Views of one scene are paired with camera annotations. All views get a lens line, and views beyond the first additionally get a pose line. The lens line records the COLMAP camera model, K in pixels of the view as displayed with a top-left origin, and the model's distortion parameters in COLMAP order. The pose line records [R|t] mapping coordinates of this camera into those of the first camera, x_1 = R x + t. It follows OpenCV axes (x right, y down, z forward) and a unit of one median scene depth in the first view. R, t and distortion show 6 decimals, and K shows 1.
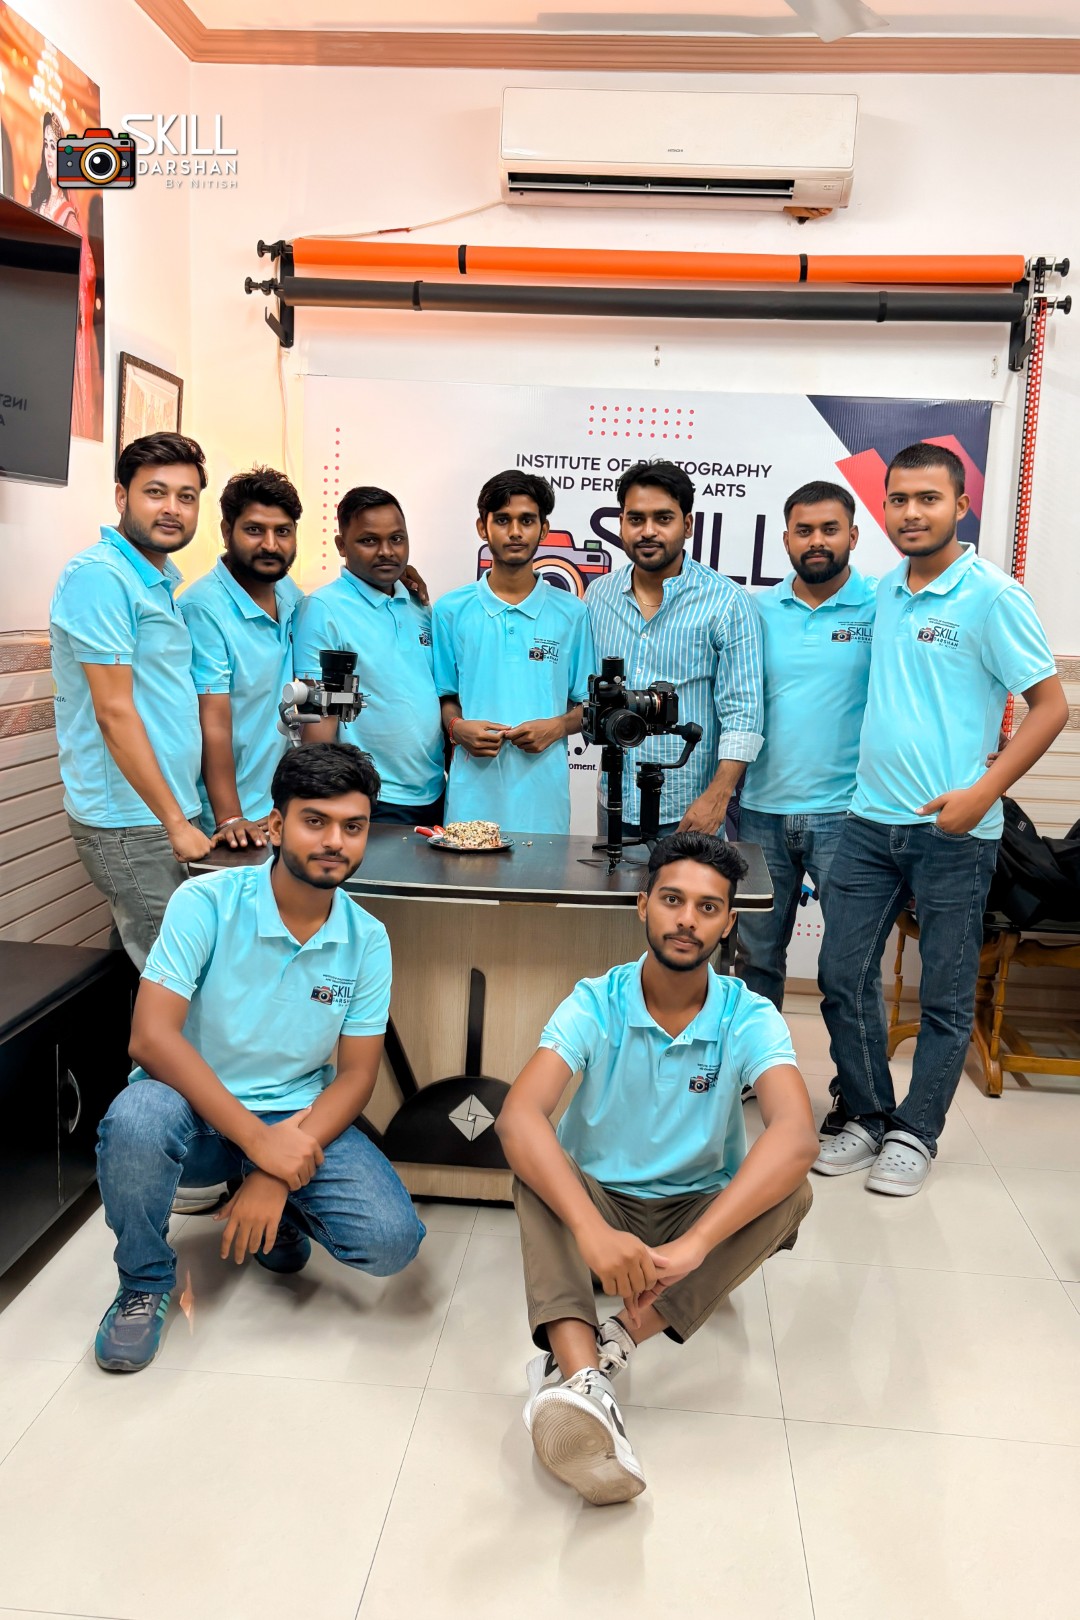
lens RADIAL K [[1455.1, 0, 520.3], [0, 1455.1, 823.4], [0, 0, 1]] dist [0.016129, -0.023236]
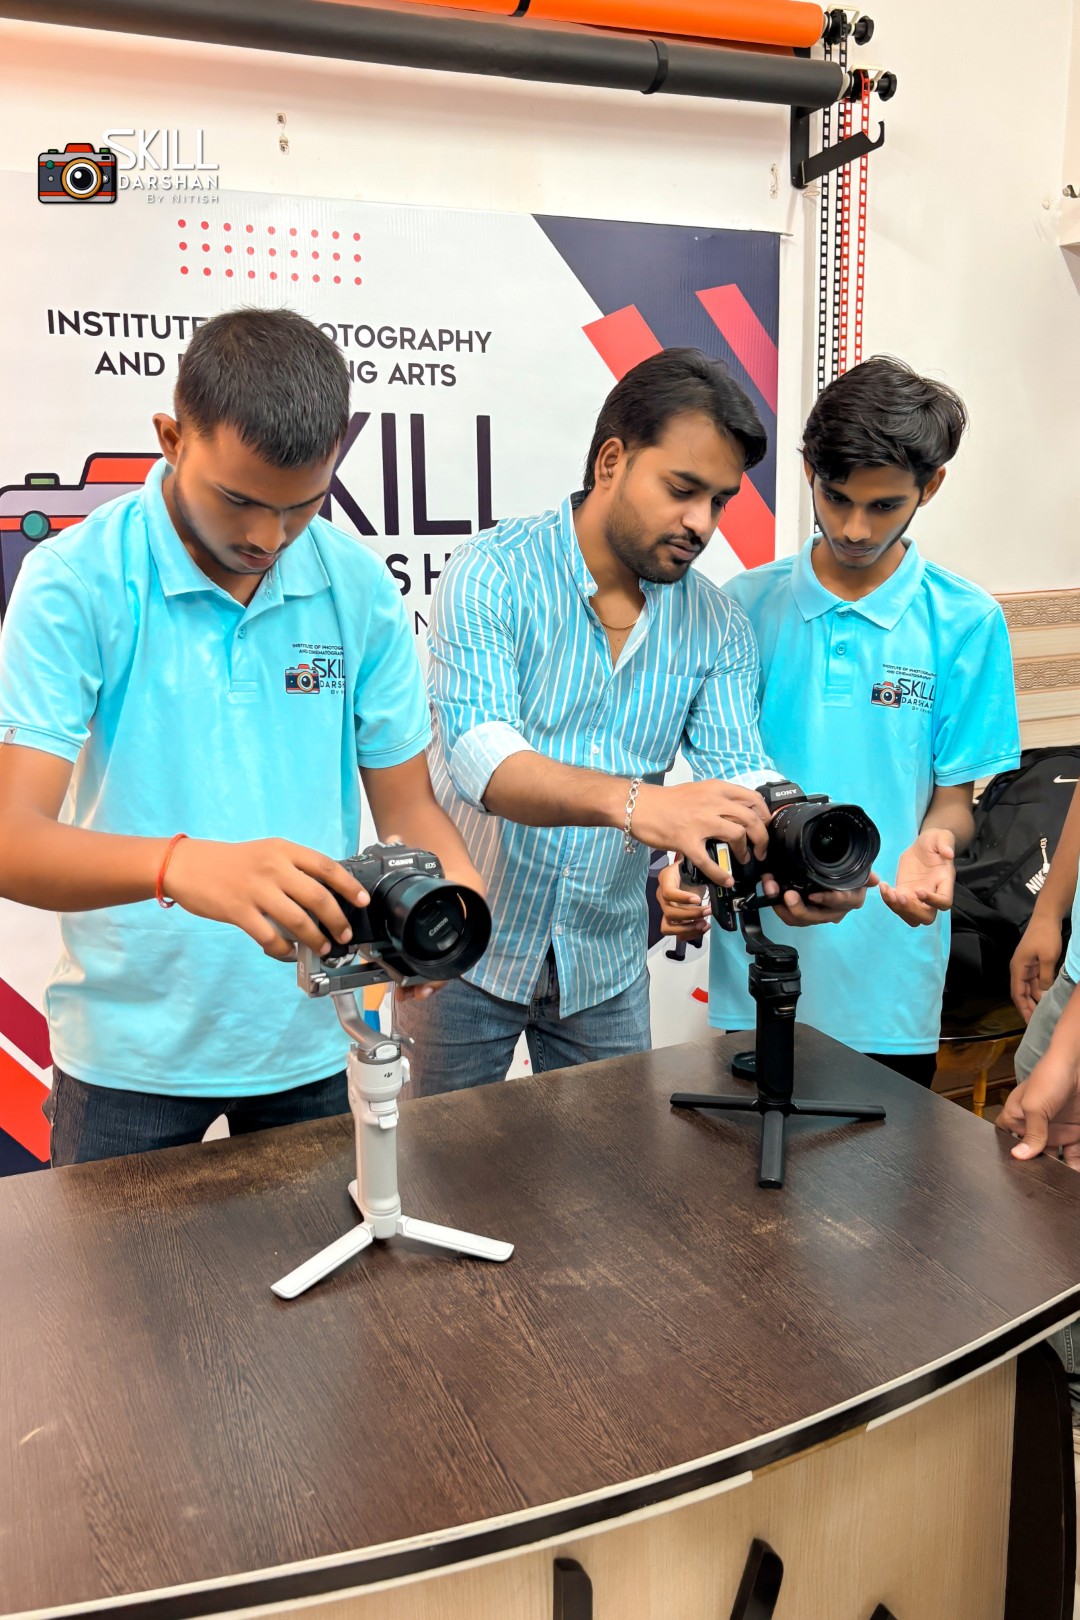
lens RADIAL K [[1455.1, 0, 500.2], [0, 1455.1, 770.7], [0, 0, 1]] dist [0.016129, -0.023236]
pose [[0.864068, -0.148496, 0.480973, -0.139509], [0.128010, 0.988907, 0.075345, -0.111219], [-0.486826, -0.003534, 0.873492, 0.472695]]
